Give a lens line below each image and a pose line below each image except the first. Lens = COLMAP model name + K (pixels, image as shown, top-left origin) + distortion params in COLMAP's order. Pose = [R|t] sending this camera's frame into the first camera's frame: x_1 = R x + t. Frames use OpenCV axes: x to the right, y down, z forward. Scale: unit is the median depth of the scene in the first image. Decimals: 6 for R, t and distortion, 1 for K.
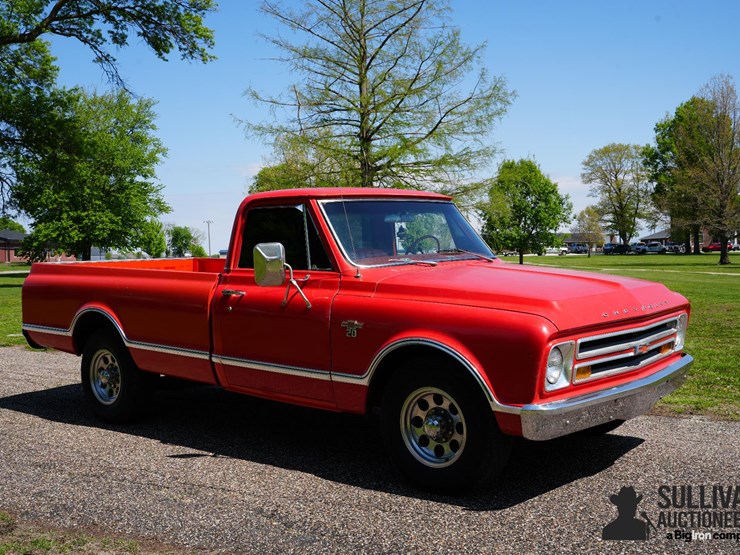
lens RADIAL K [[947.1, 0, 370.0], [0, 947.1, 277.5], [0, 0, 1]] dist [0.080437, 0.057427]
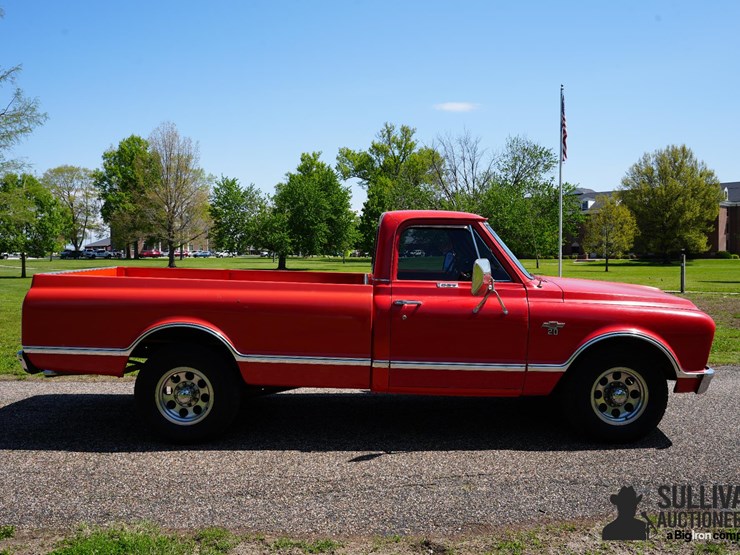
lens RADIAL K [[754.8, 0, 394.3], [0, 754.8, 275.9], [0, 0, 1]] dist [-0.058553, 0.019962]
pose [[0.705195, -0.005672, 0.708990, -0.119638], [0.005907, 0.999980, 0.002124, -0.002589], [-0.708988, 0.002690, 0.705215, 0.060792]]
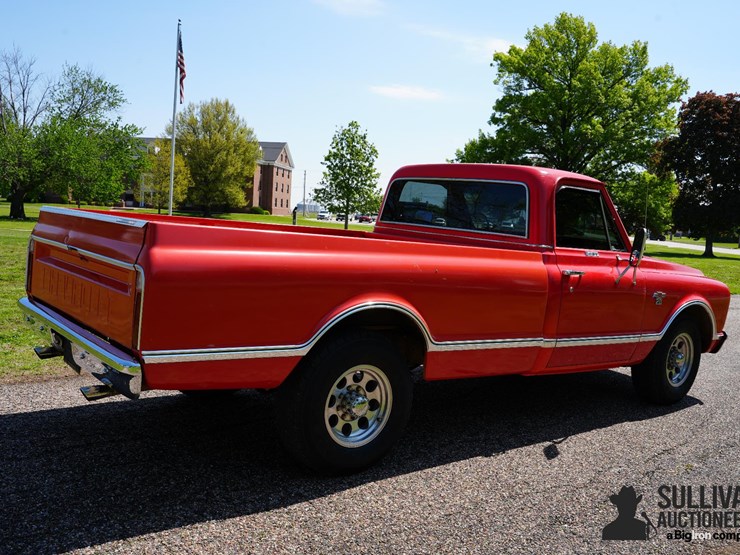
lens RADIAL K [[754.8, 0, 394.3], [0, 754.8, 275.9], [0, 0, 1]] dist [-0.058553, 0.019962]
pose [[0.078326, -0.054058, 0.995461, -0.144012], [-0.040351, 0.997539, 0.057346, -0.002770], [-0.996111, -0.044659, 0.075952, 0.173707]]
